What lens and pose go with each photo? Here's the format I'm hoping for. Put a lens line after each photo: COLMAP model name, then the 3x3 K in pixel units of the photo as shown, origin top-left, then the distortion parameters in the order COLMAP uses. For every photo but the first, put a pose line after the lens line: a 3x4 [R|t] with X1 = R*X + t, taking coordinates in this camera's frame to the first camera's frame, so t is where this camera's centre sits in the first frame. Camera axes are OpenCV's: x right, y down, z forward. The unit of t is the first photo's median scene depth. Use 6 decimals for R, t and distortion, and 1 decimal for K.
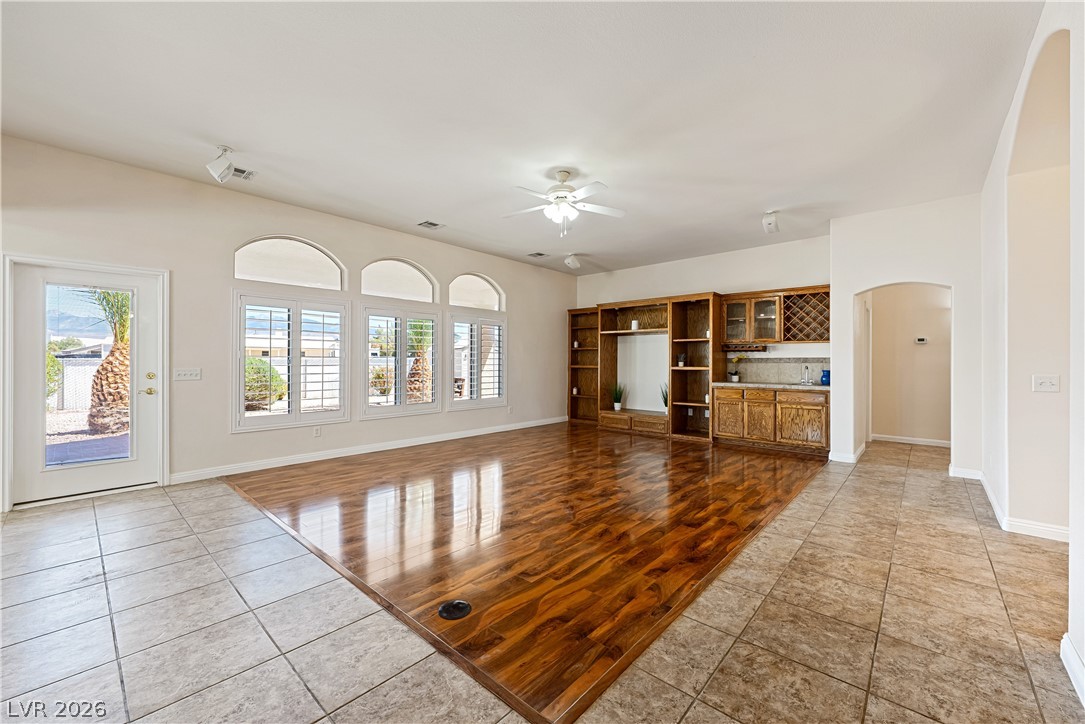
lens RADIAL K [[423.8, 0, 537.9], [0, 423.8, 360.2], [0, 0, 1]] dist [0.000001, -0.000413]
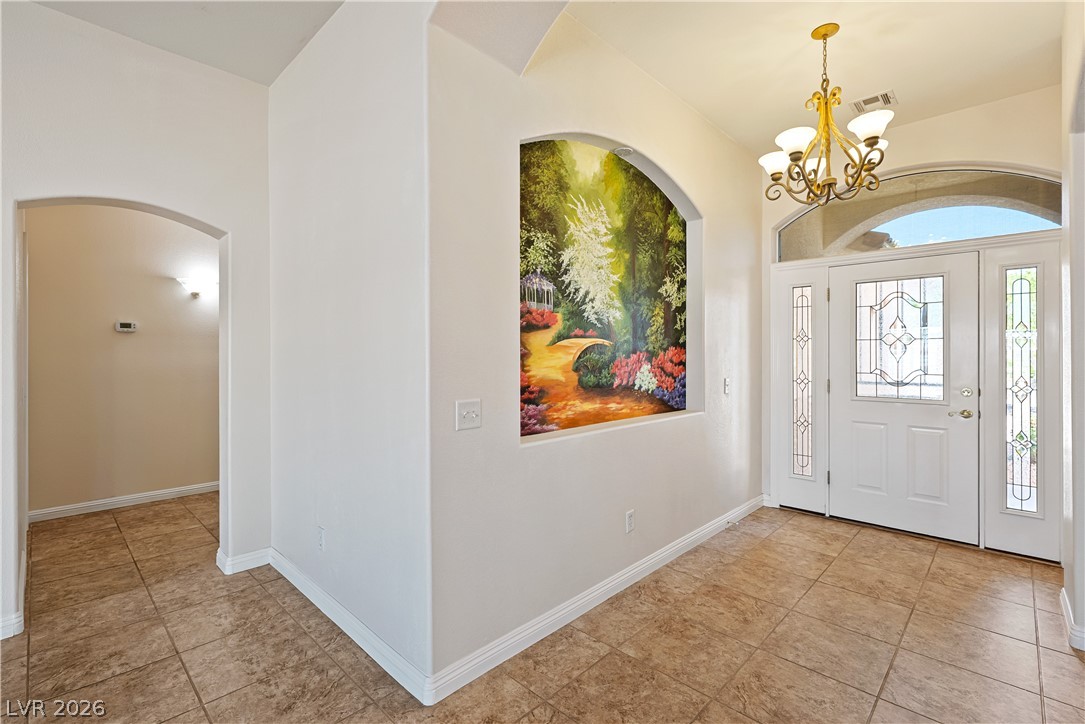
lens RADIAL K [[490.4, 0, 551.7], [0, 490.4, 356.5], [0, 0, 1]] dist [0.003097, 0.001087]
pose [[0.018220, -0.011454, 0.999768, 0.452922], [-0.003832, 0.999926, 0.011526, -0.028417], [-0.999827, -0.004041, 0.018175, 0.753258]]
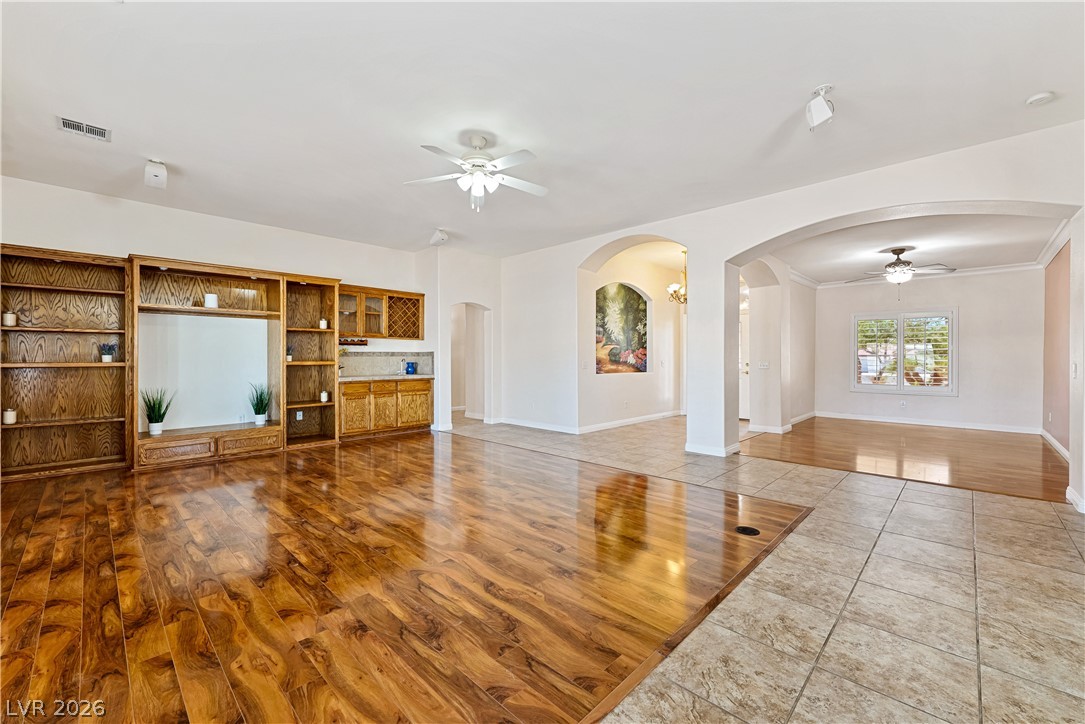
lens RADIAL K [[441.3, 0, 548.8], [0, 441.3, 361.6], [0, 0, 1]] dist [-0.001766, 0.001051]
pose [[0.022645, -0.012580, 0.999664, -1.007952], [-0.003419, 0.999914, 0.012660, 0.006963], [-0.999738, -0.003705, 0.022600, 0.983721]]
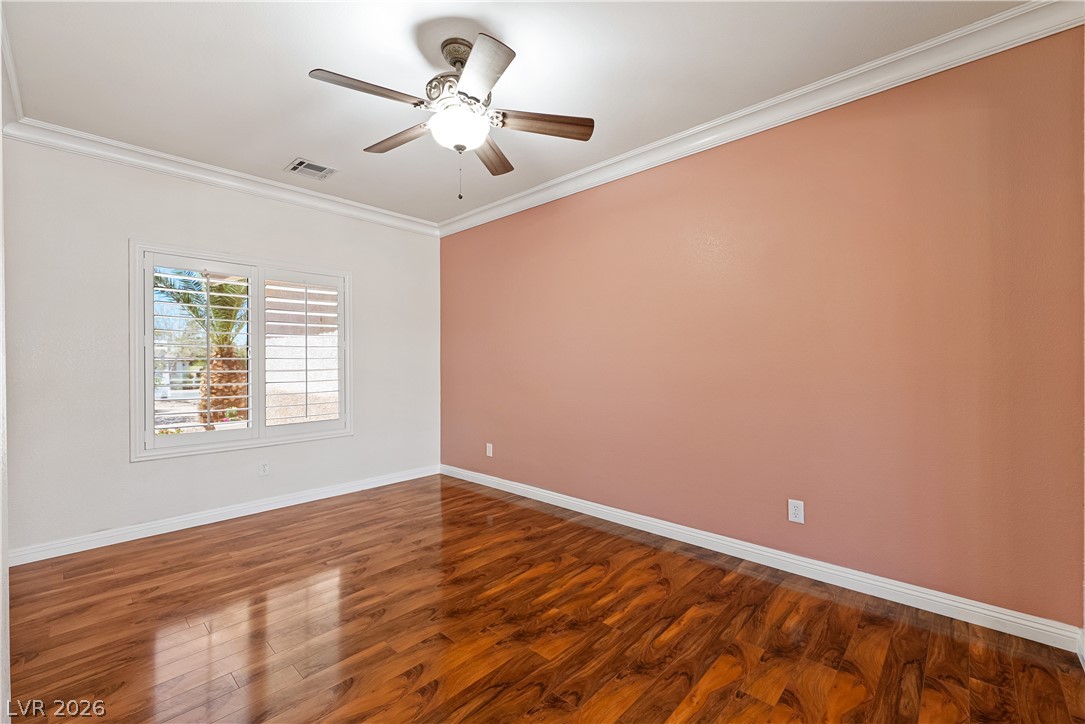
lens RADIAL K [[451.8, 0, 541.0], [0, 451.8, 362.8], [0, 0, 1]] dist [0.007543, 0.000020]
pose [[-0.999981, -0.000846, 0.006094, 0.715062], [-0.000848, 1.000000, -0.000176, 0.003195], [-0.006094, -0.000181, -0.999981, 0.225439]]
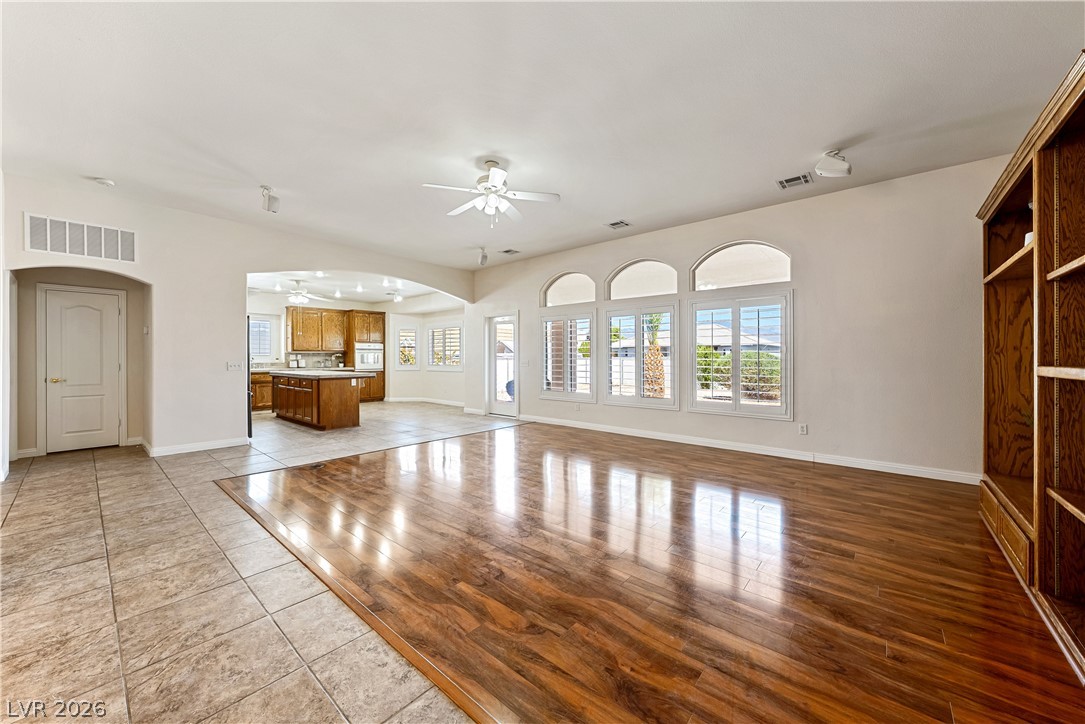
lens RADIAL K [[398.8, 0, 551.3], [0, 398.8, 355.5], [0, 0, 1]] dist [0.000533, 0.000826]
pose [[0.039022, -0.008649, -0.999201, 1.177131], [0.003223, 0.999958, -0.008530, 0.017783], [0.999233, -0.002888, 0.039049, 1.304729]]
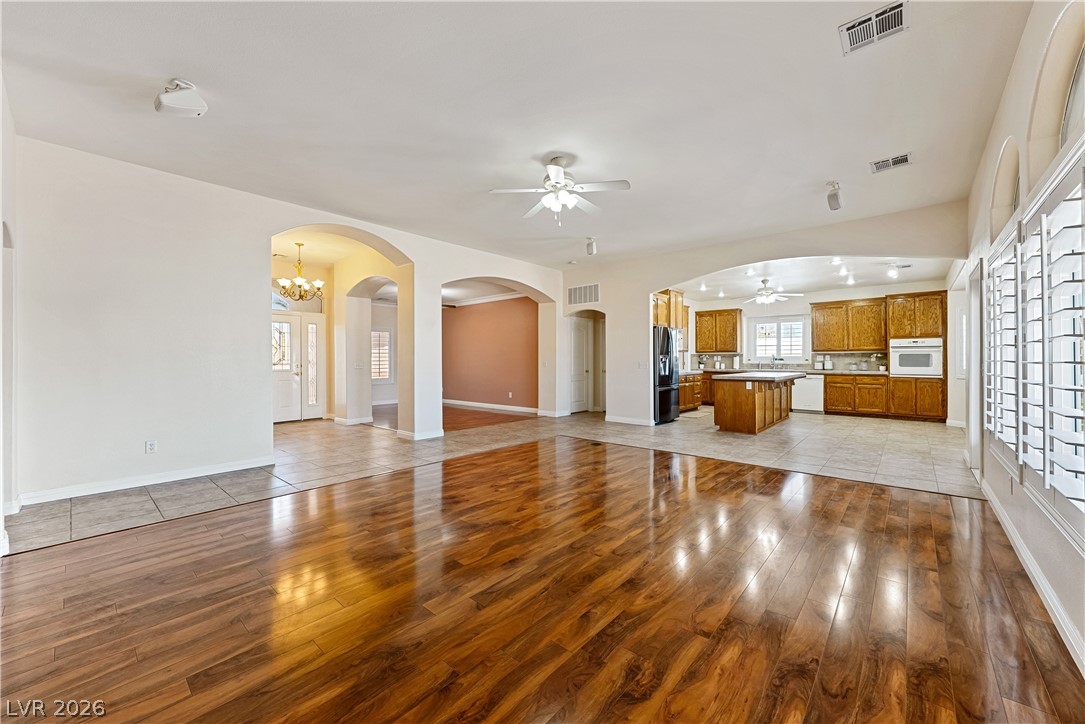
lens RADIAL K [[423.8, 0, 539.0], [0, 423.8, 357.3], [0, 0, 1]] dist [0.000001, -0.000413]
pose [[-0.999869, -0.001449, -0.016118, 0.139334], [-0.001322, 0.999968, -0.007895, 0.018455], [0.016129, -0.007873, -0.999839, 2.315781]]
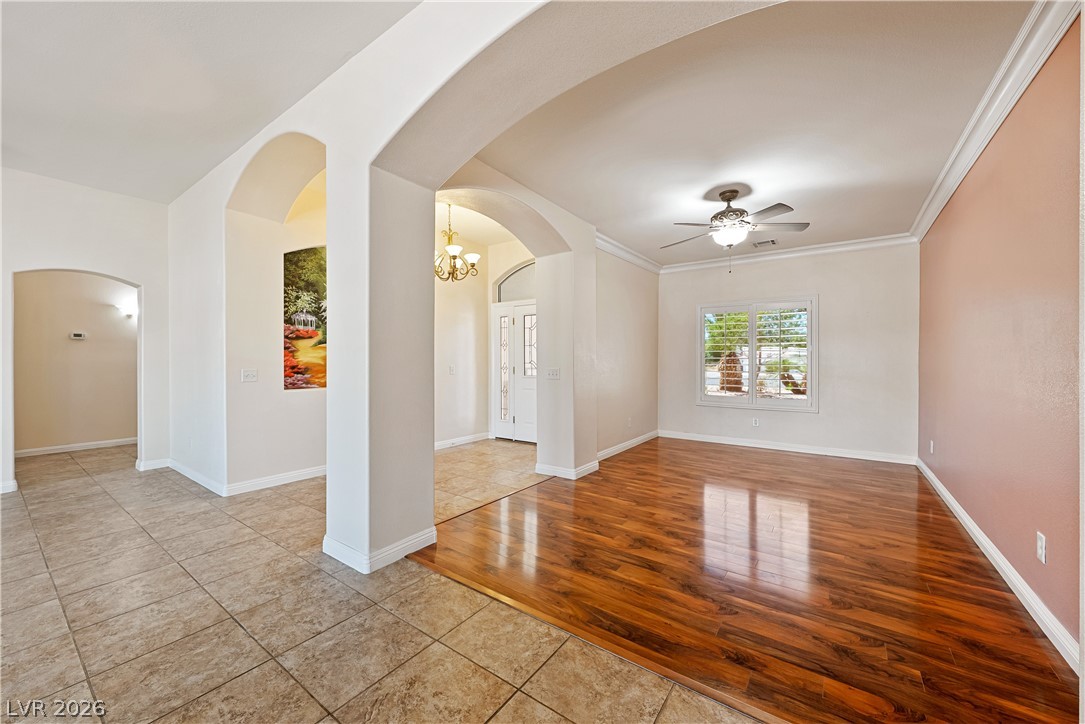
lens RADIAL K [[406.9, 0, 551.2], [0, 406.9, 362.6], [0, 0, 1]] dist [0.000412, 0.000314]
pose [[-0.125638, -0.010062, 0.992025, -0.165550], [-0.003024, 0.999948, 0.009760, -0.001171], [-0.992072, -0.001773, -0.125661, 0.189239]]
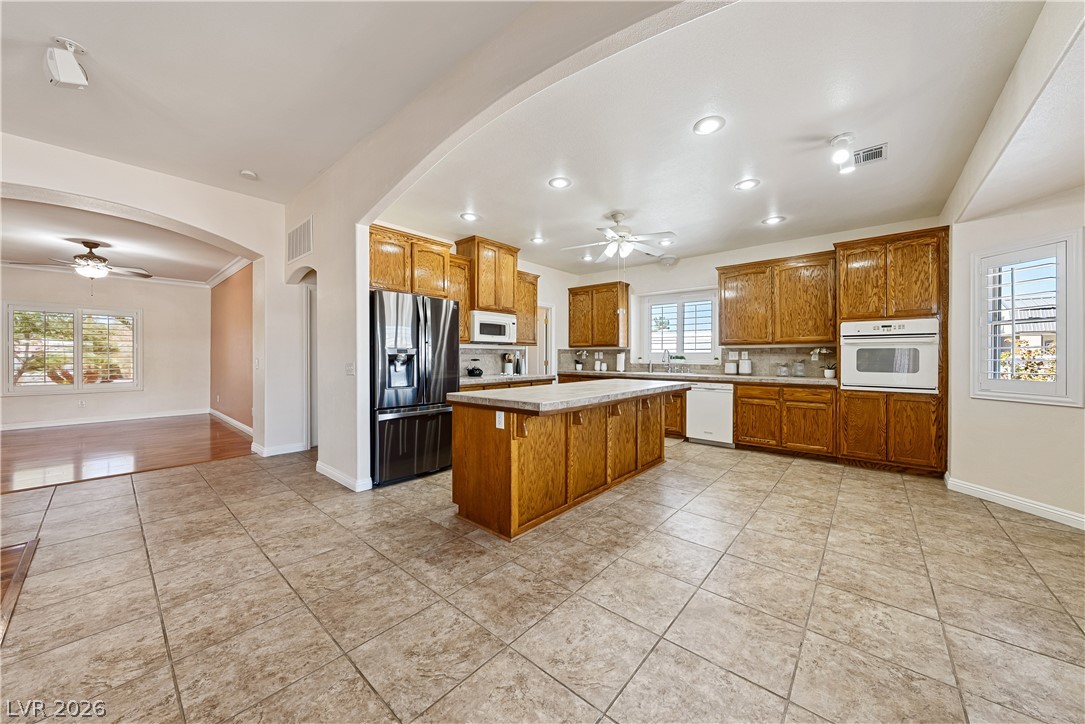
lens RADIAL K [[380.4, 0, 541.8], [0, 380.4, 356.0], [0, 0, 1]] dist [-0.001531, 0.000076]
pose [[-0.999741, -0.004909, -0.022233, -0.913098], [-0.004835, 0.999983, -0.003371, 0.009421], [0.022250, -0.003263, -0.999747, 1.130765]]
